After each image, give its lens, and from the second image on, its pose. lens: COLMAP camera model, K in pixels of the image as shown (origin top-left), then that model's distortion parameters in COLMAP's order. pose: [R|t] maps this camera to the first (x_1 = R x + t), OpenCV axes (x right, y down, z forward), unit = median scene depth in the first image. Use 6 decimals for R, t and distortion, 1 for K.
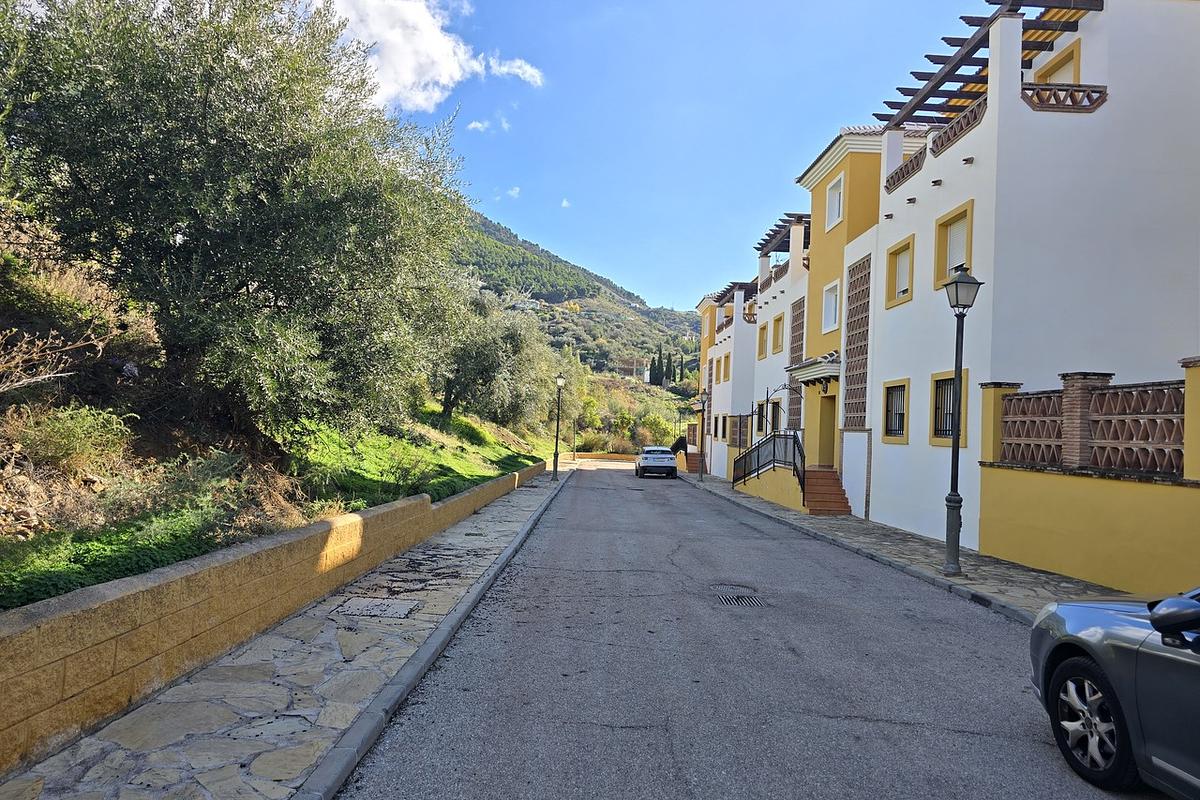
lens RADIAL K [[784.8, 0, 602.0], [0, 784.8, 403.1], [0, 0, 1]] dist [0.045133, -0.041241]
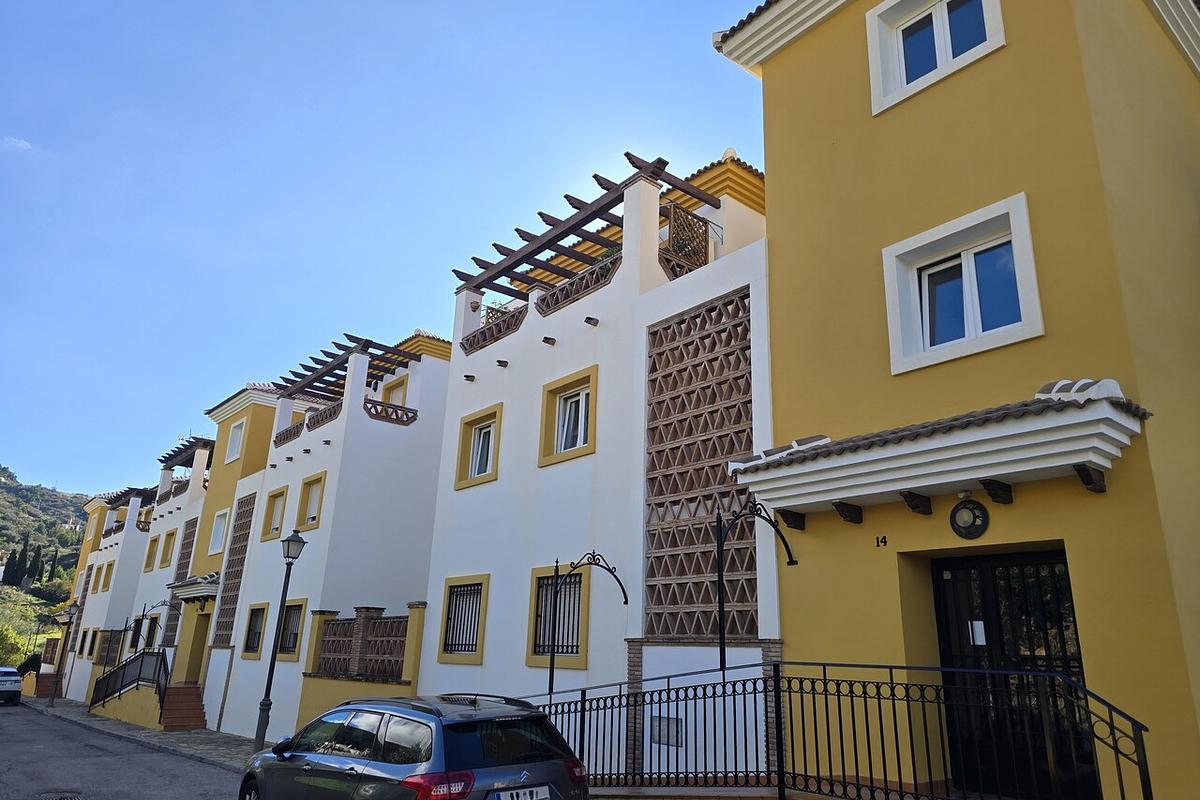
lens RADIAL K [[784.8, 0, 602.0], [0, 784.8, 403.1], [0, 0, 1]] dist [0.045133, -0.041241]
pose [[0.766554, 0.176867, 0.617344, -0.017740], [-0.014644, 0.965889, -0.258541, -0.013571], [-0.642013, 0.189146, 0.742996, -0.198455]]
